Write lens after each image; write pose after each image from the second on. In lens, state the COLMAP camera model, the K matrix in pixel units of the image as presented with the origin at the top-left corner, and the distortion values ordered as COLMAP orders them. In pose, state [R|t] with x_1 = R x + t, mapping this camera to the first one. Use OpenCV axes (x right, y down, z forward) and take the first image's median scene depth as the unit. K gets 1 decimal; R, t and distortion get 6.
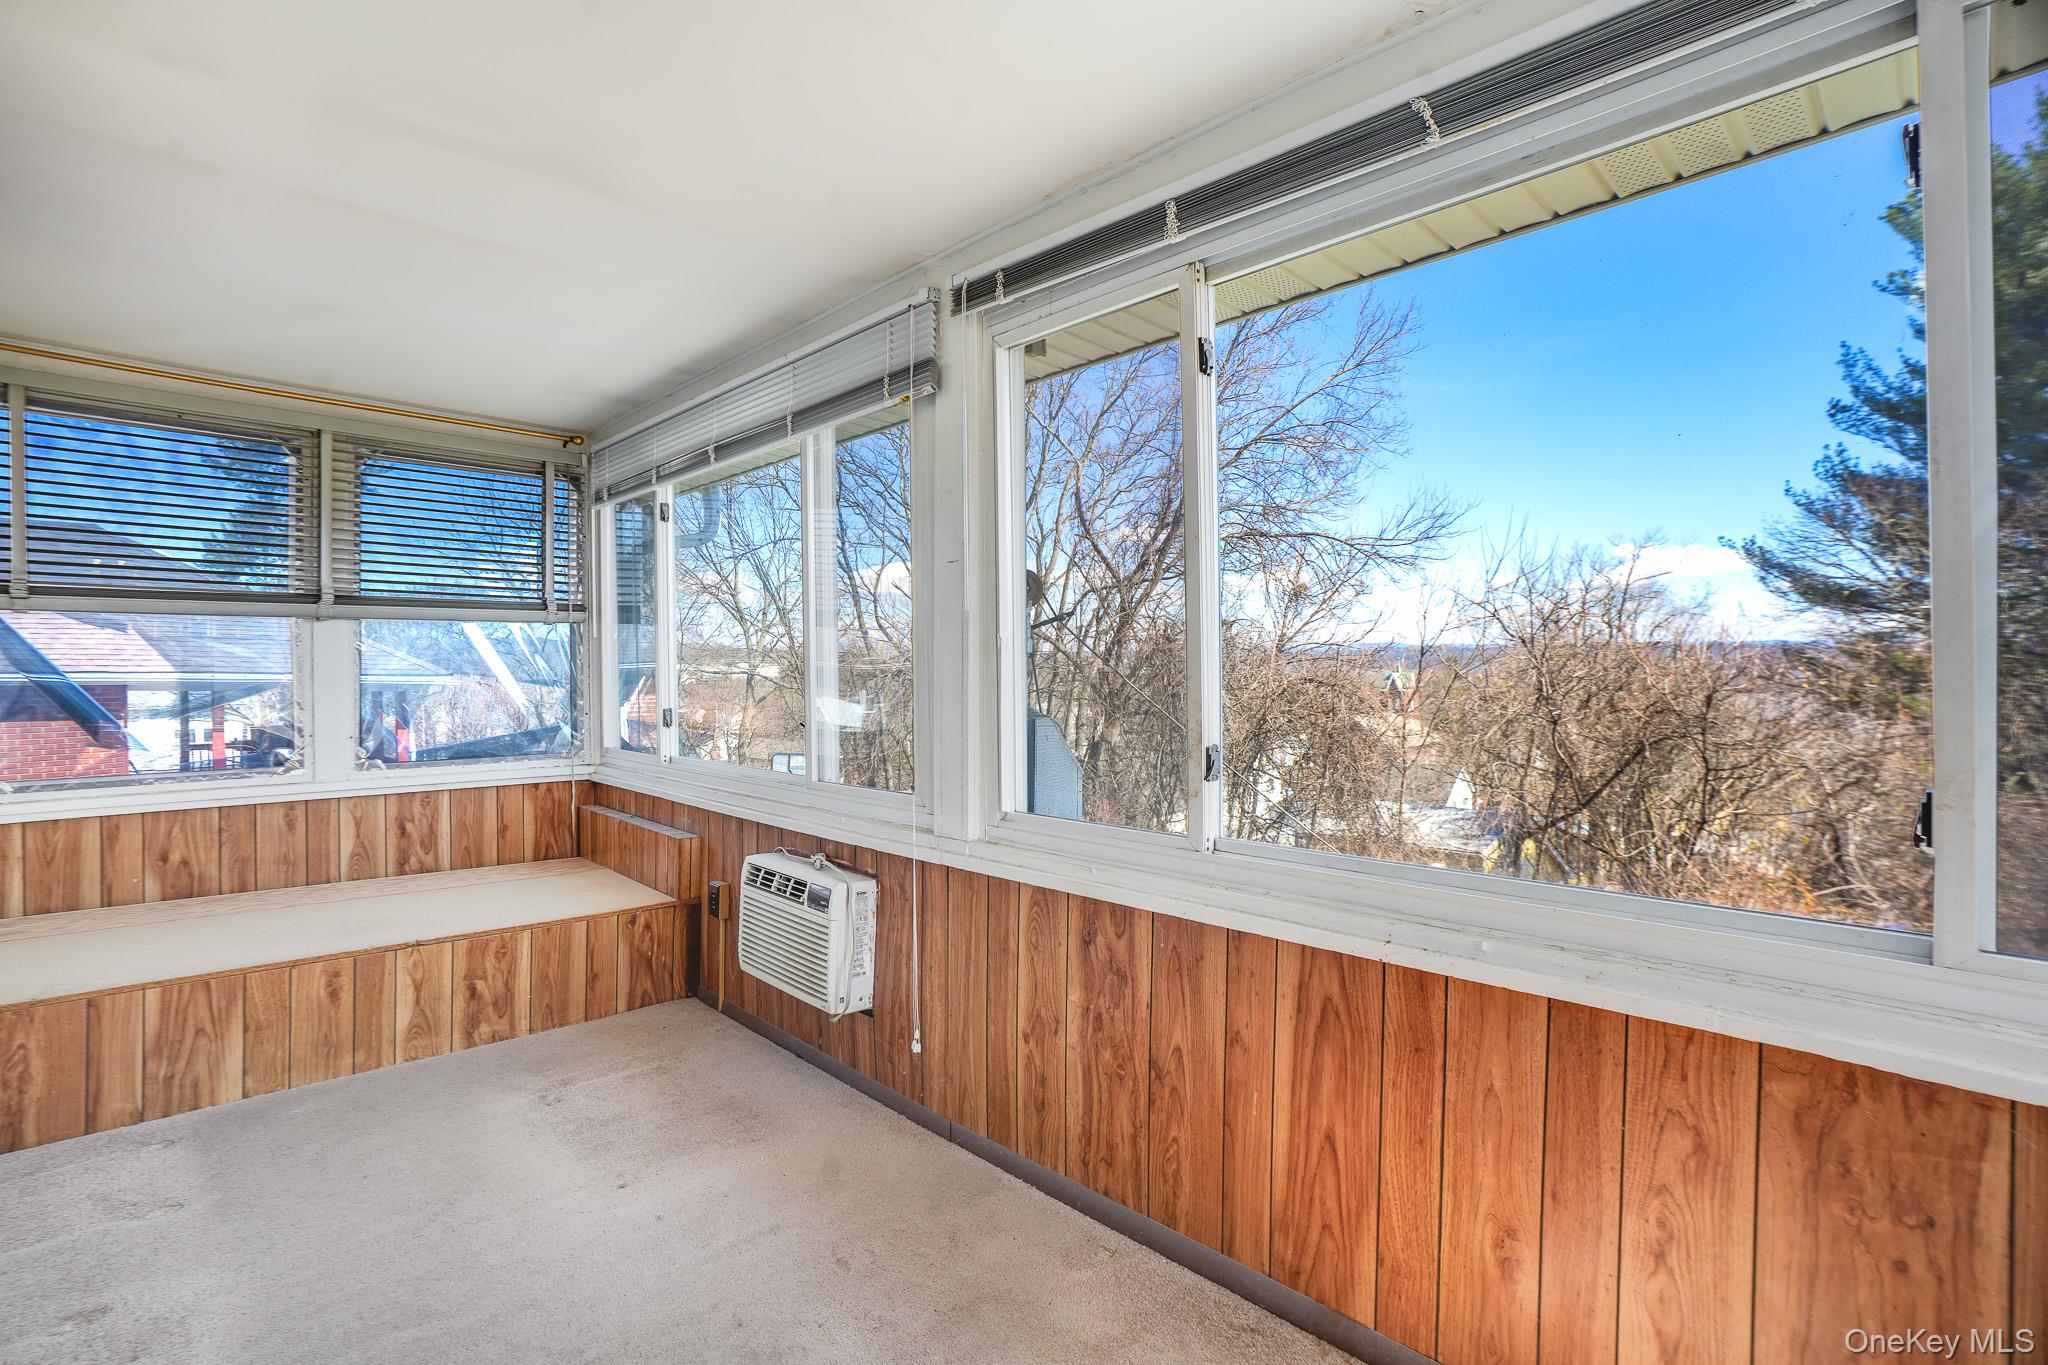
lens RADIAL K [[956.4, 0, 1039.1], [0, 956.4, 675.9], [0, 0, 1]] dist [-0.027905, 0.000117]
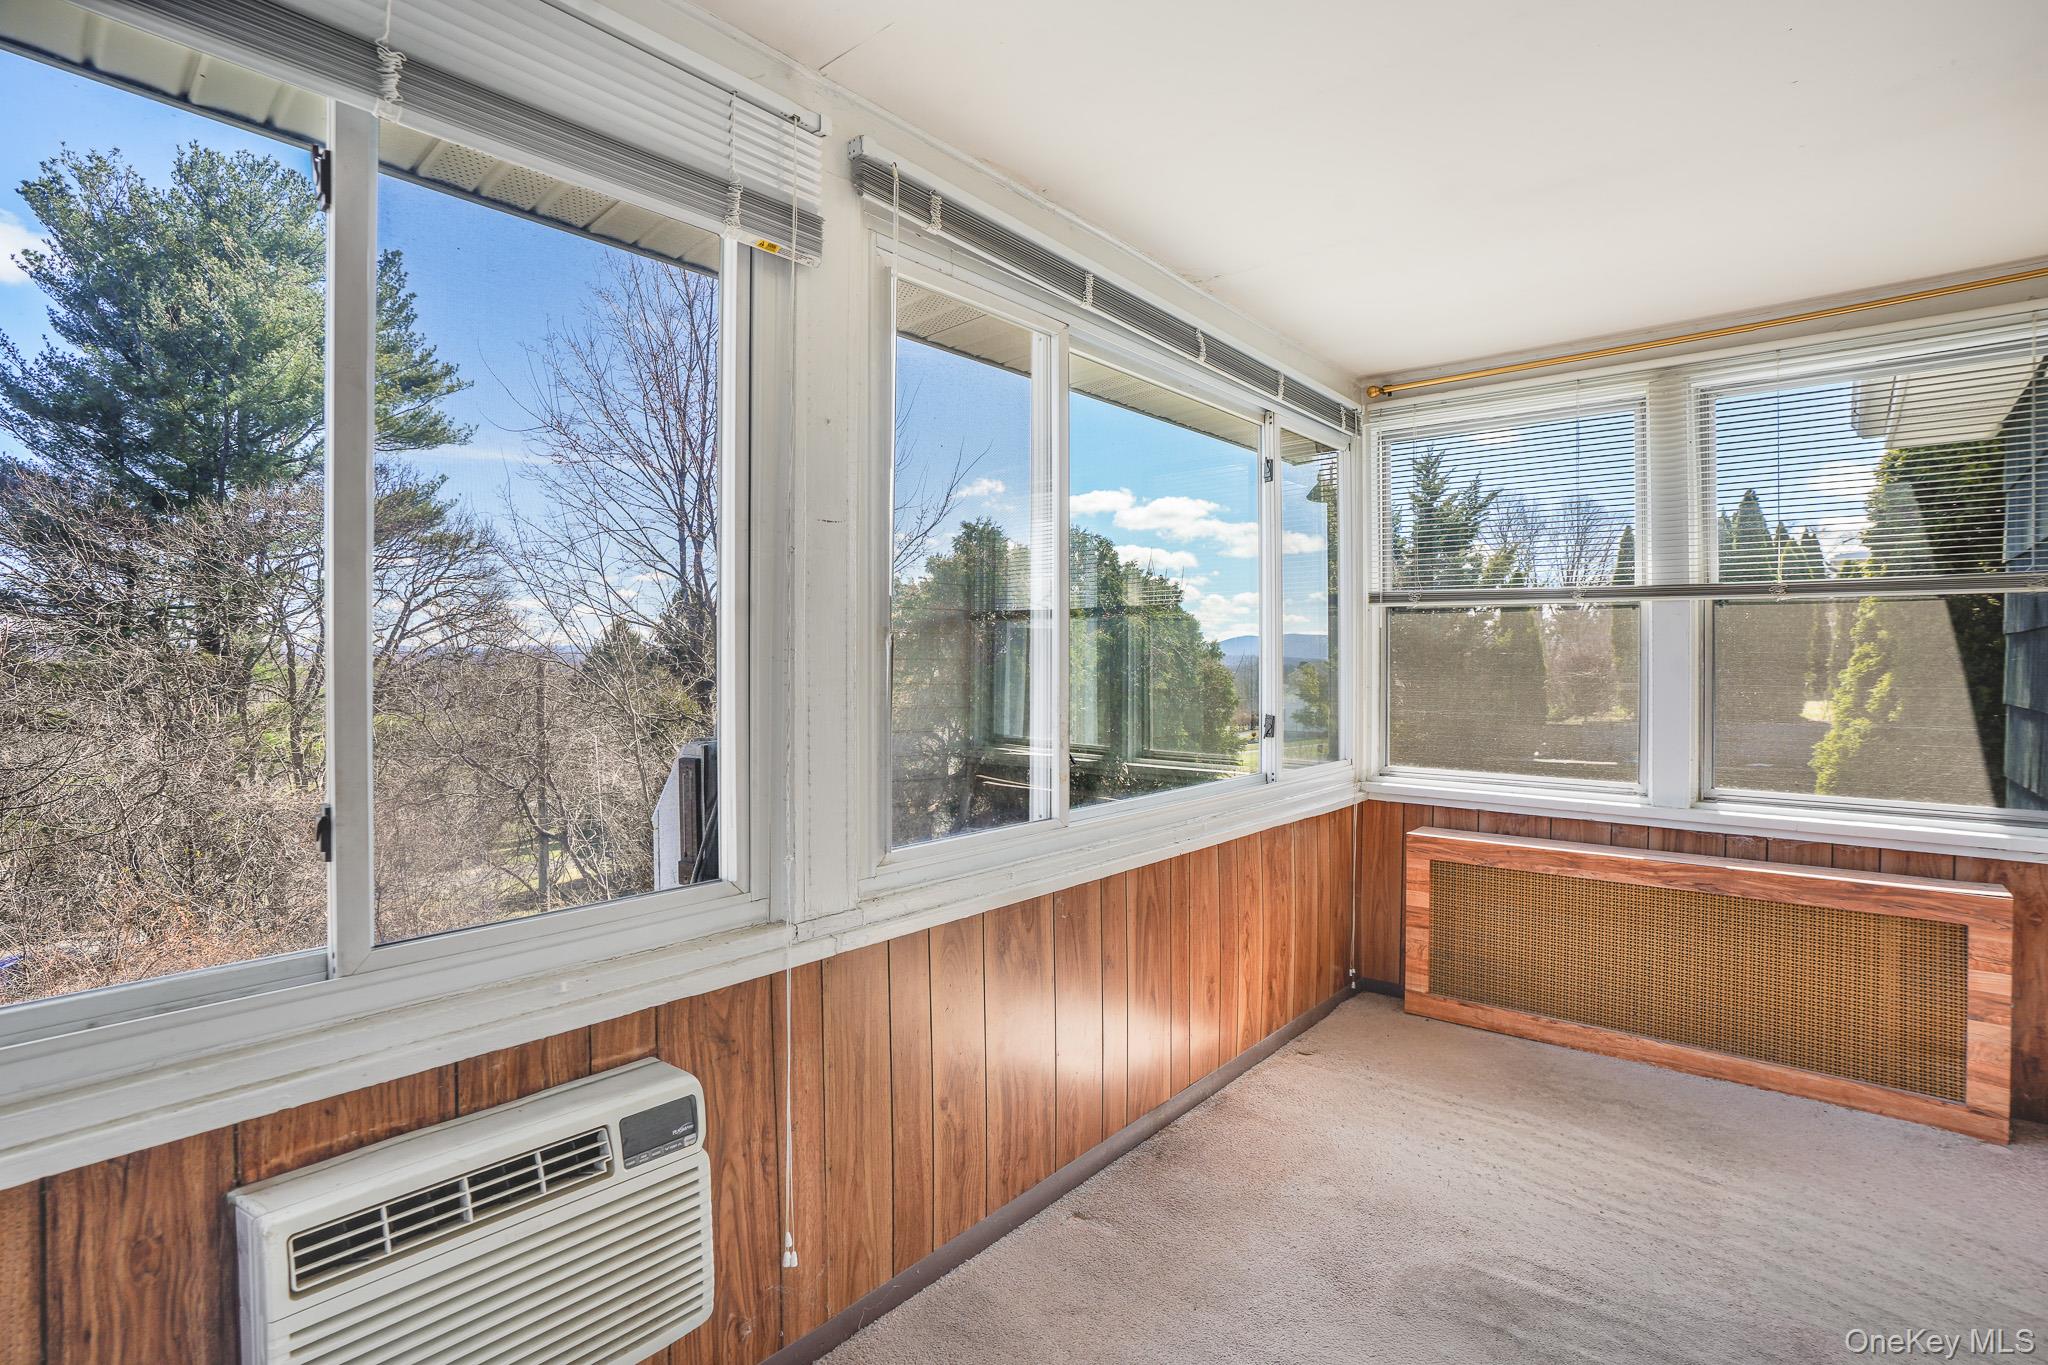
lens RADIAL K [[956.4, 0, 1039.1], [0, 956.4, 675.9], [0, 0, 1]] dist [-0.027905, 0.000117]
pose [[-0.077029, -0.005990, 0.997011, -0.887298], [0.017794, 0.999814, 0.007382, -0.009824], [-0.996870, 0.018310, -0.076908, 0.994119]]
